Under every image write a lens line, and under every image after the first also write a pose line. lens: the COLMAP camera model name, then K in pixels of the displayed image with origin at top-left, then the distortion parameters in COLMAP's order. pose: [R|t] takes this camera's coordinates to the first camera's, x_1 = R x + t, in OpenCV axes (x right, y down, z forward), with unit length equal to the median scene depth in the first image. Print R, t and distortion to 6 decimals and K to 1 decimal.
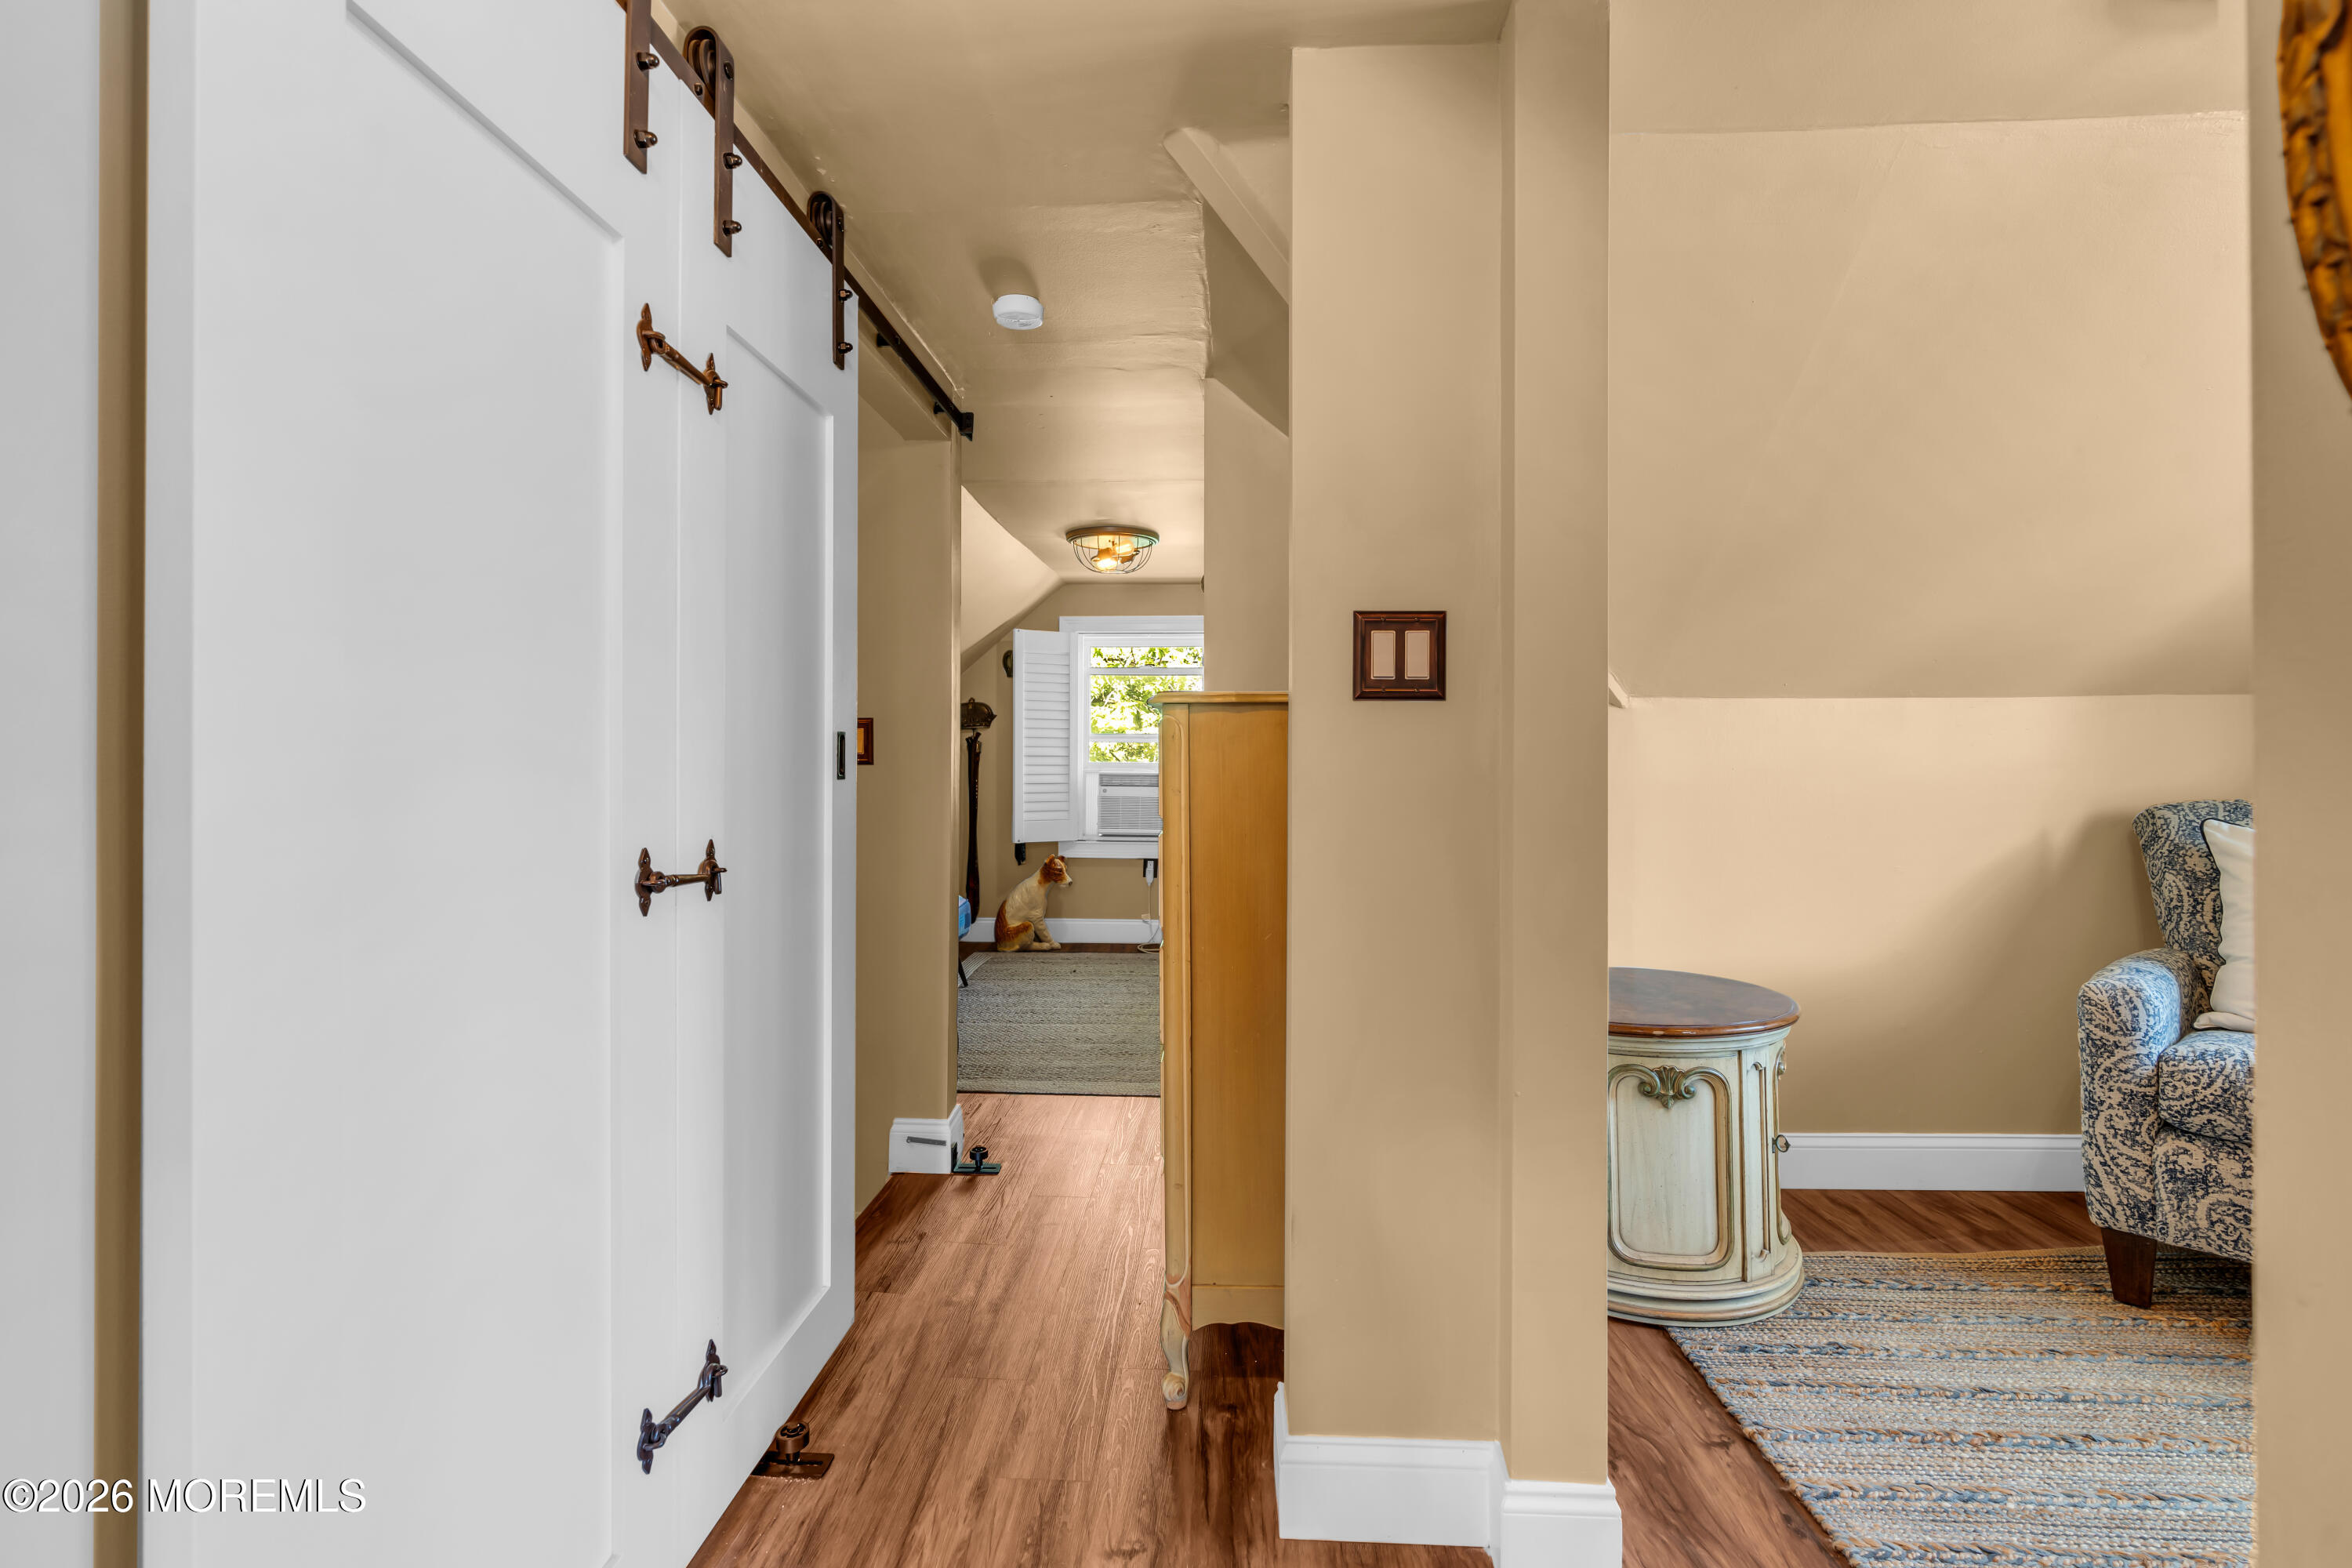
lens RADIAL K [[1081.7, 0, 1165.1], [0, 1081.7, 771.5], [0, 0, 1]] dist [-0.006676, 0.000313]
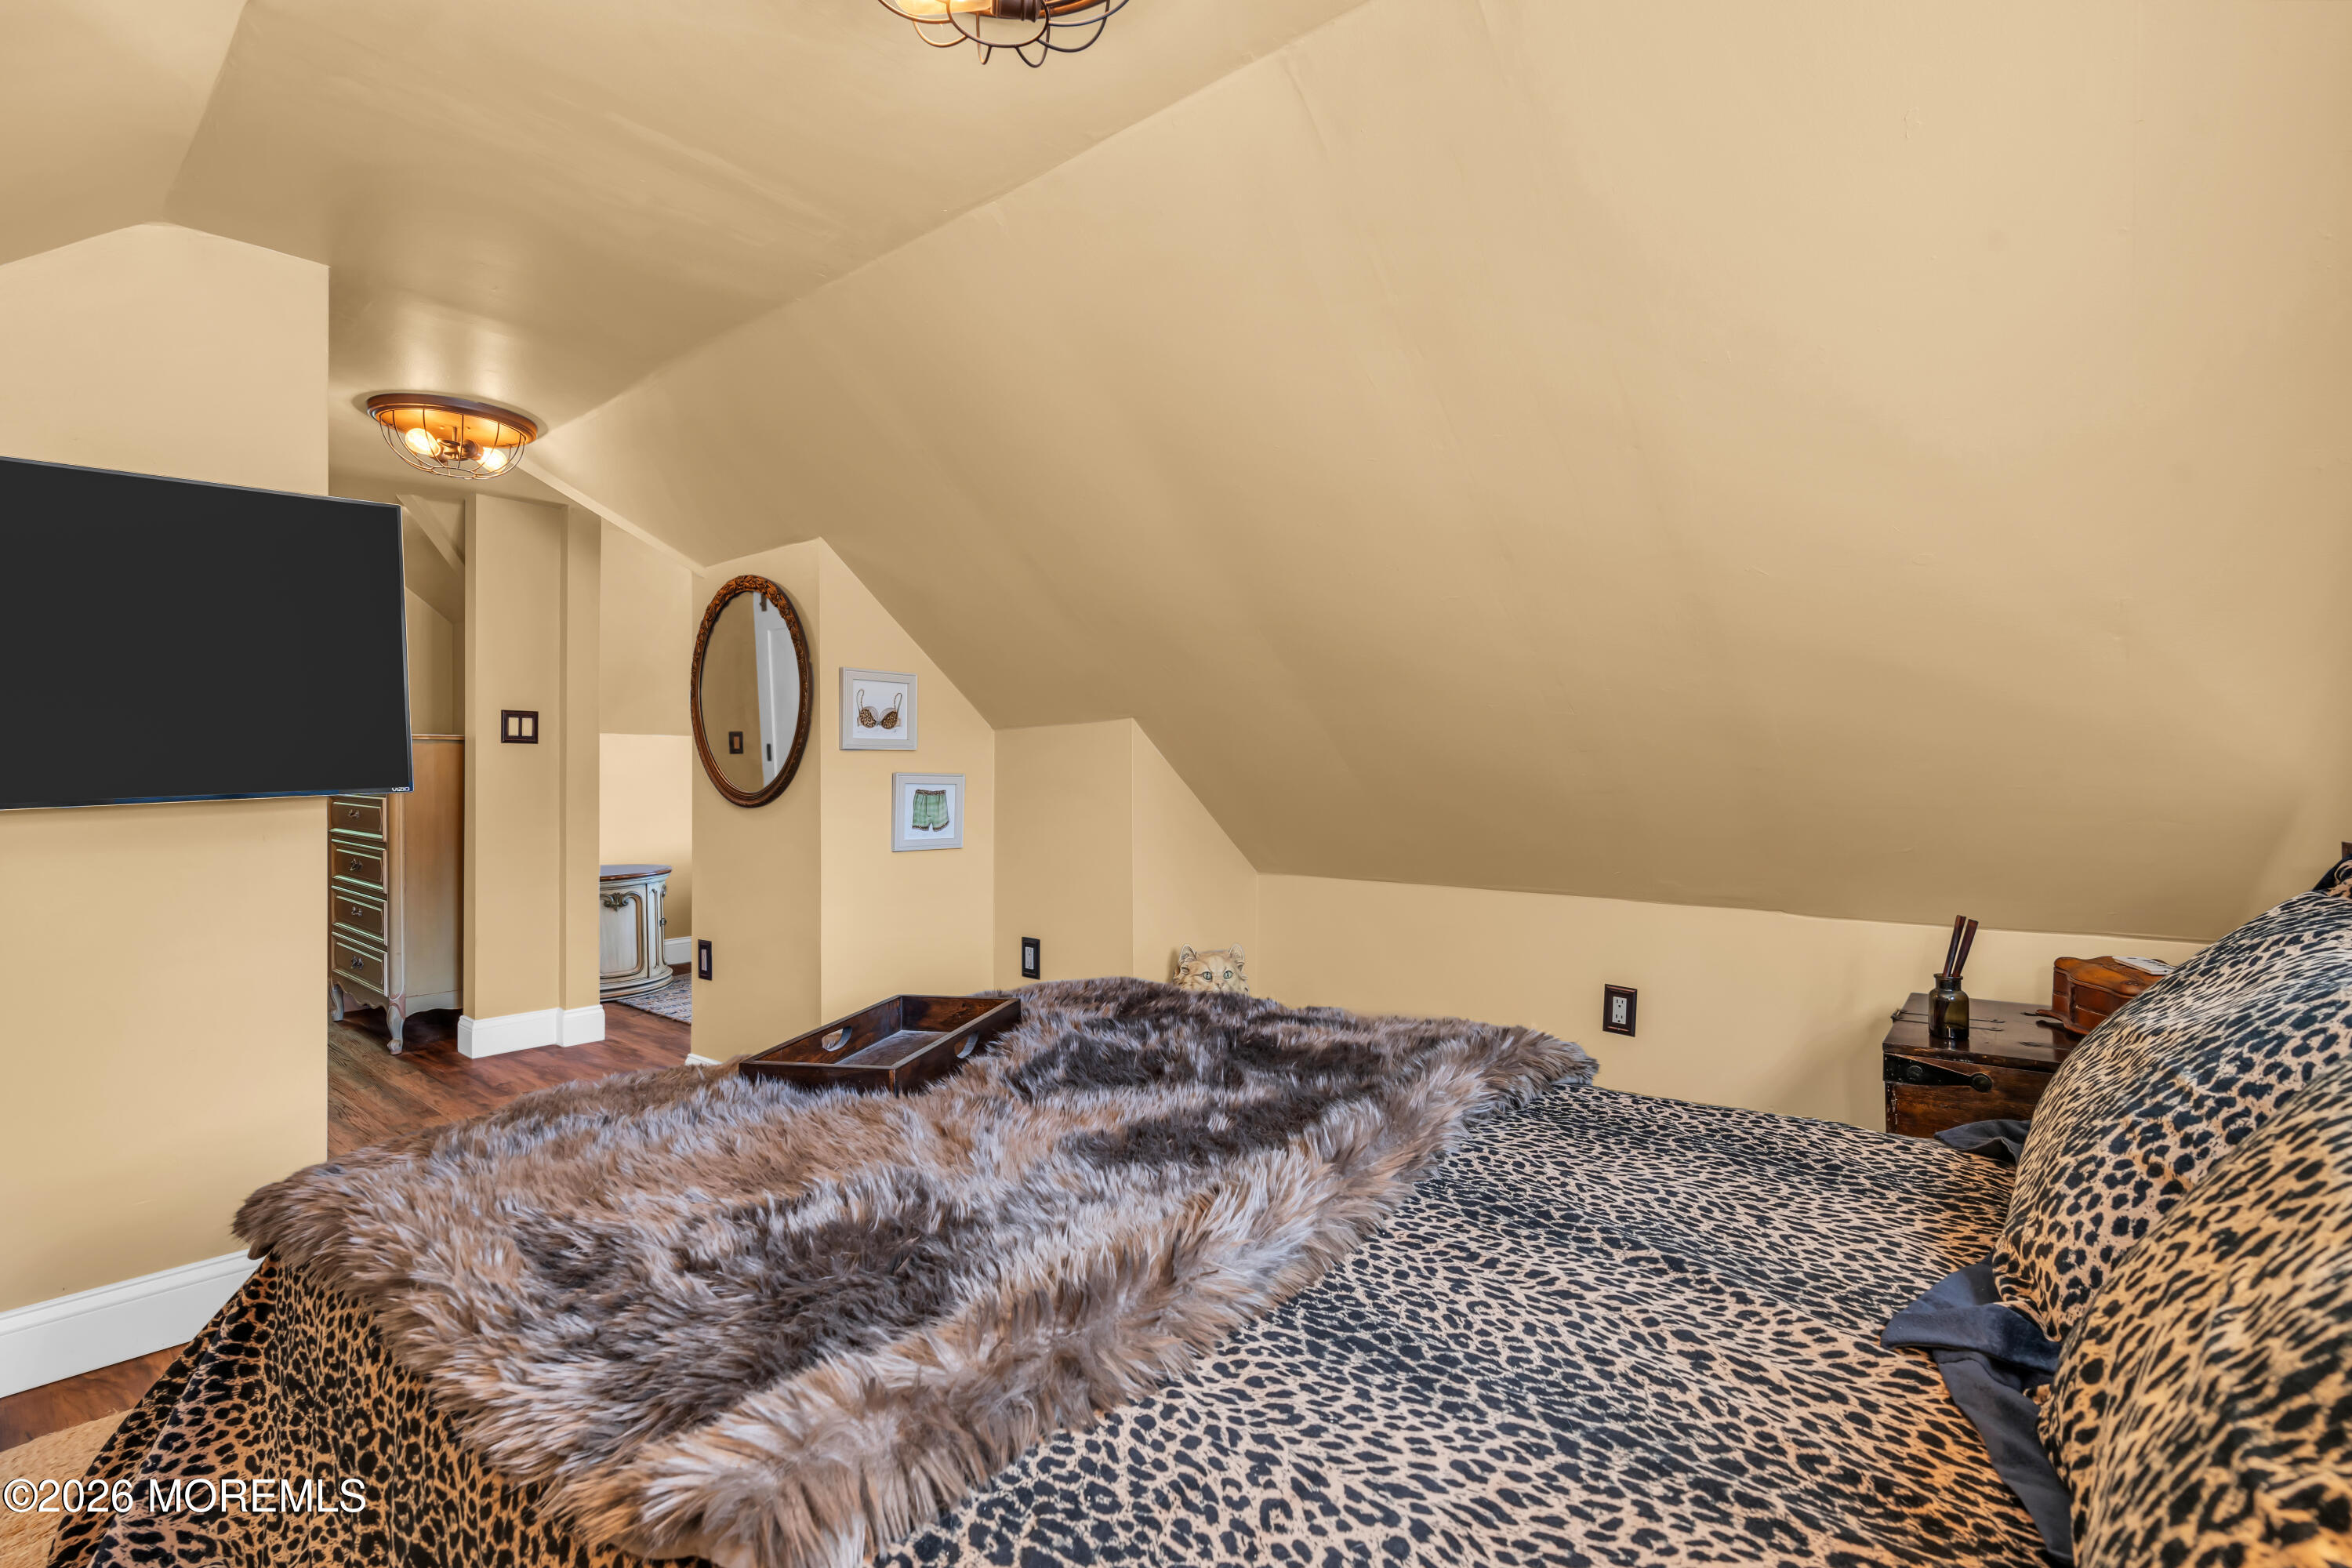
lens RADIAL K [[1081.7, 0, 1165.1], [0, 1081.7, 771.5], [0, 0, 1]] dist [-0.006676, 0.000313]
pose [[0.606787, 0.003373, 0.794857, -0.710619], [-0.000376, 0.999992, -0.003957, 0.010879], [-0.794864, 0.002102, 0.606783, -1.440464]]
